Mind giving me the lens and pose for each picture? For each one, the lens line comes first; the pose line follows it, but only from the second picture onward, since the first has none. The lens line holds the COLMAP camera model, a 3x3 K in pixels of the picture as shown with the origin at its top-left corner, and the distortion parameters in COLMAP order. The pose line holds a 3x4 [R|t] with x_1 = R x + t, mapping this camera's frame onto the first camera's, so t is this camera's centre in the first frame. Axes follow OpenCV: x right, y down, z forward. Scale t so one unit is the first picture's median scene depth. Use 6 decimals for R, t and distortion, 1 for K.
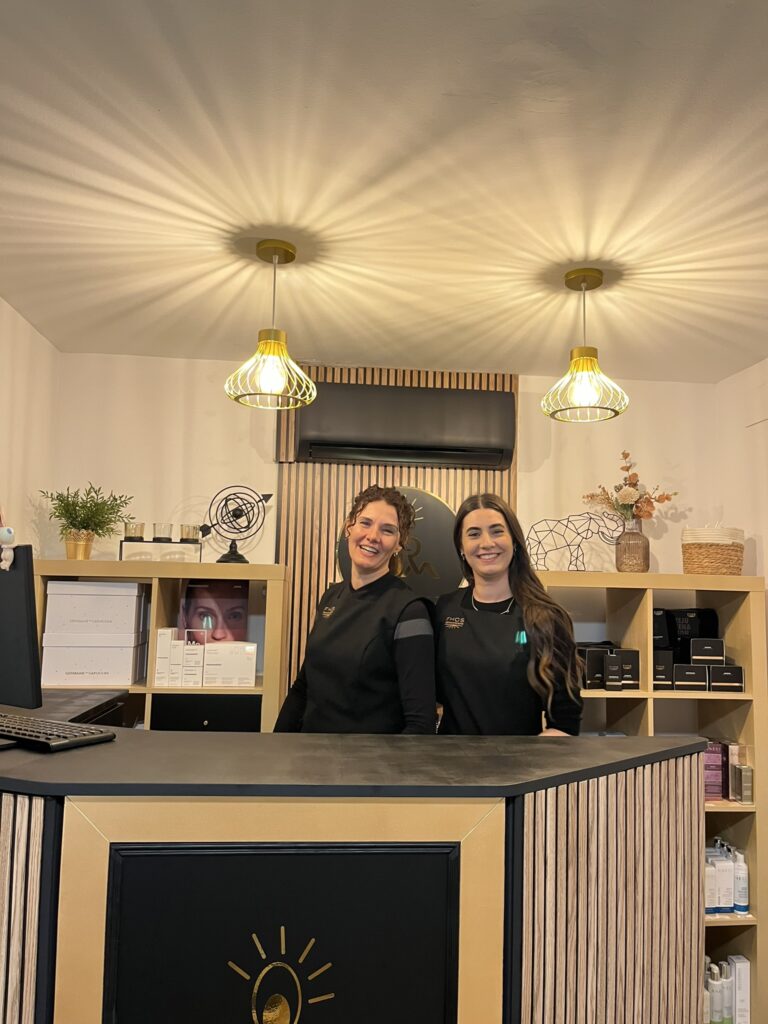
lens RADIAL K [[776.7, 0, 394.5], [0, 776.7, 506.5], [0, 0, 1]] dist [0.052148, -0.077114]
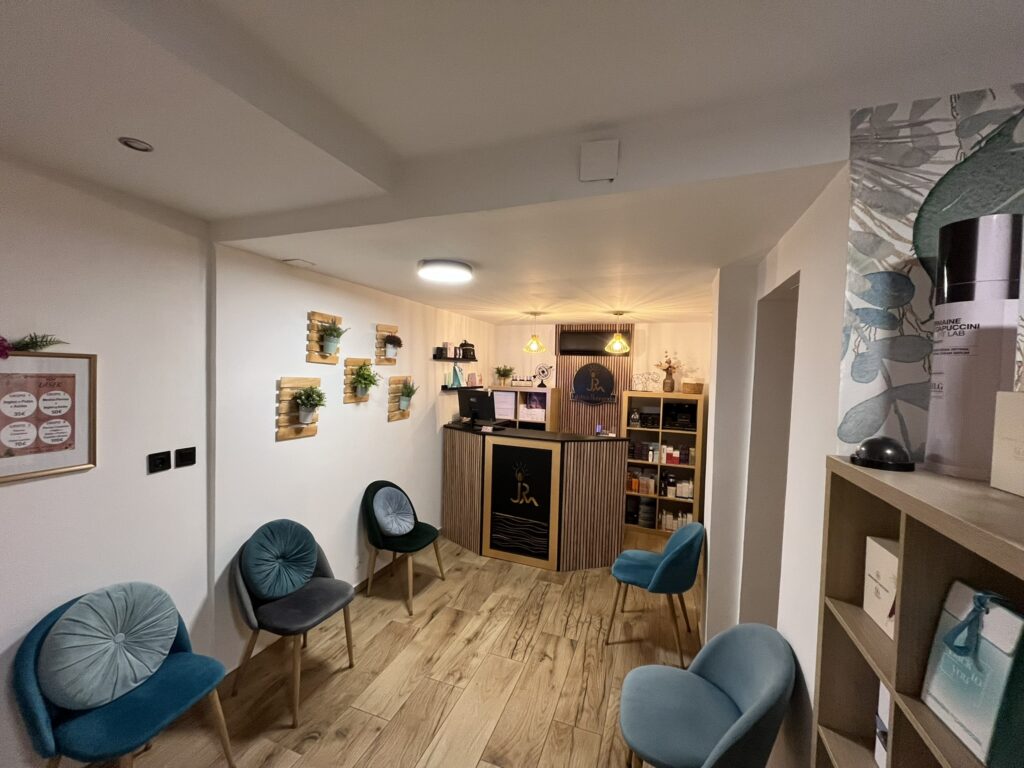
lens RADIAL K [[414.3, 0, 509.8], [0, 414.3, 383.0], [0, 0, 1]] dist [-0.004294, -0.000385]
pose [[0.895815, 0.015952, -0.444140, 0.518513], [0.038633, 0.992778, 0.113579, -0.168739], [0.442744, -0.118904, 0.888729, -0.756986]]
